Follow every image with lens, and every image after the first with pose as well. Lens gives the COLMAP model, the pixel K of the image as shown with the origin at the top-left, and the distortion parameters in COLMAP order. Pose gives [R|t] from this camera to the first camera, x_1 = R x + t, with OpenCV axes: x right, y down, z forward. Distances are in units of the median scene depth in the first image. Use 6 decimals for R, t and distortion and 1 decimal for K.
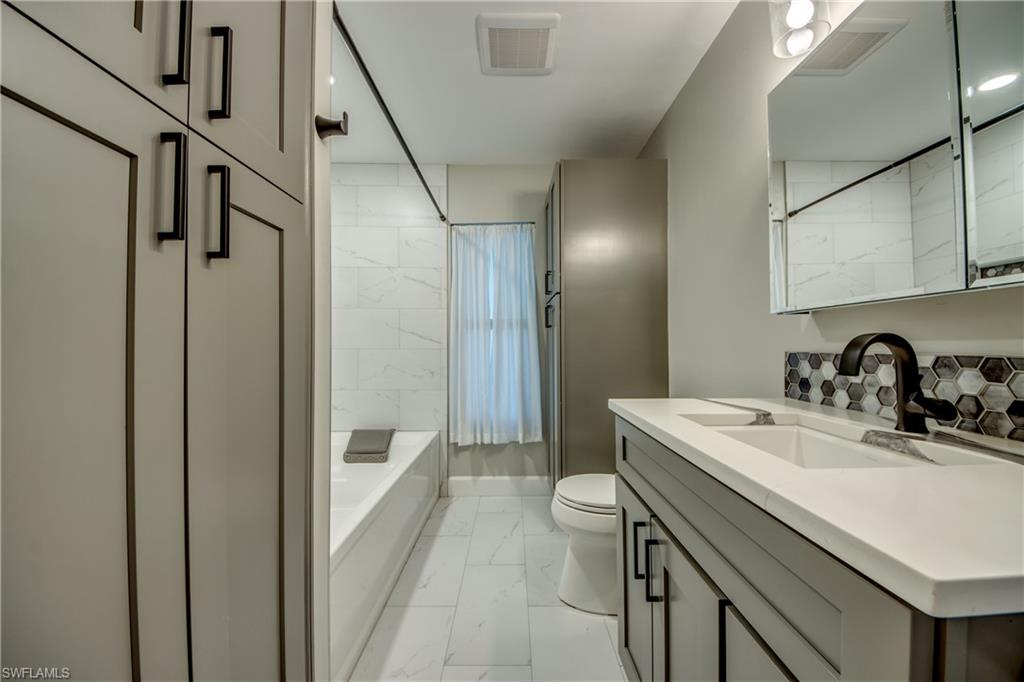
lens RADIAL K [[375.7, 0, 504.4], [0, 375.7, 343.8], [0, 0, 1]] dist [0.047598, -0.031513]
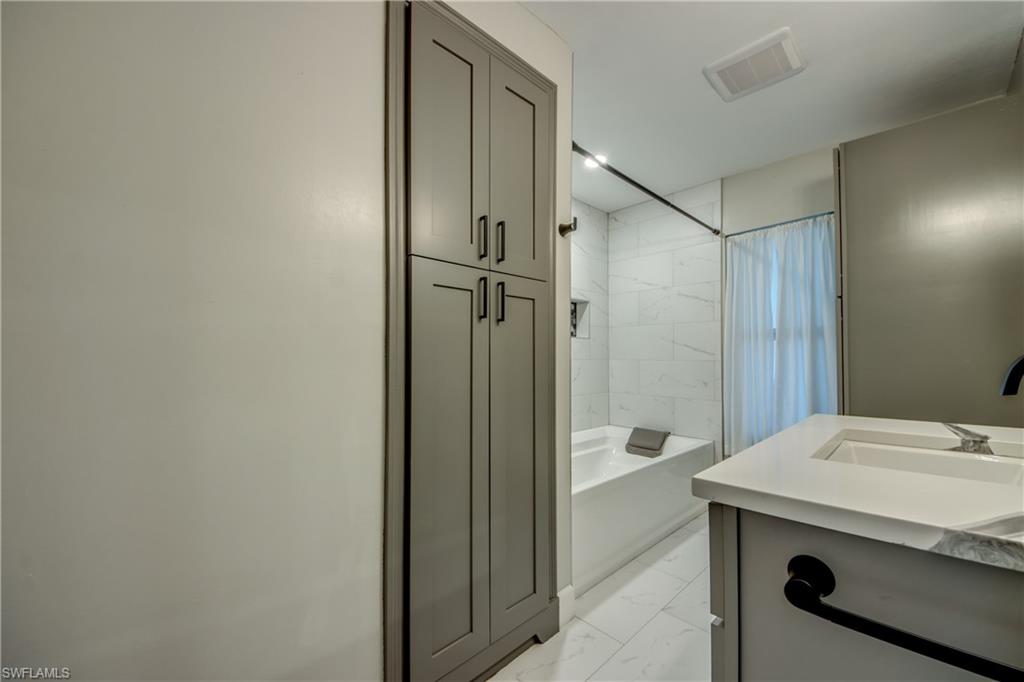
lens RADIAL K [[396.0, 0, 521.0], [0, 396.0, 349.2], [0, 0, 1]] dist [0.041210, -0.027248]
pose [[0.704831, -0.012317, -0.709268, 0.240832], [0.004166, 0.999904, -0.013224, -0.005058], [0.709363, 0.006366, 0.704815, -0.141804]]
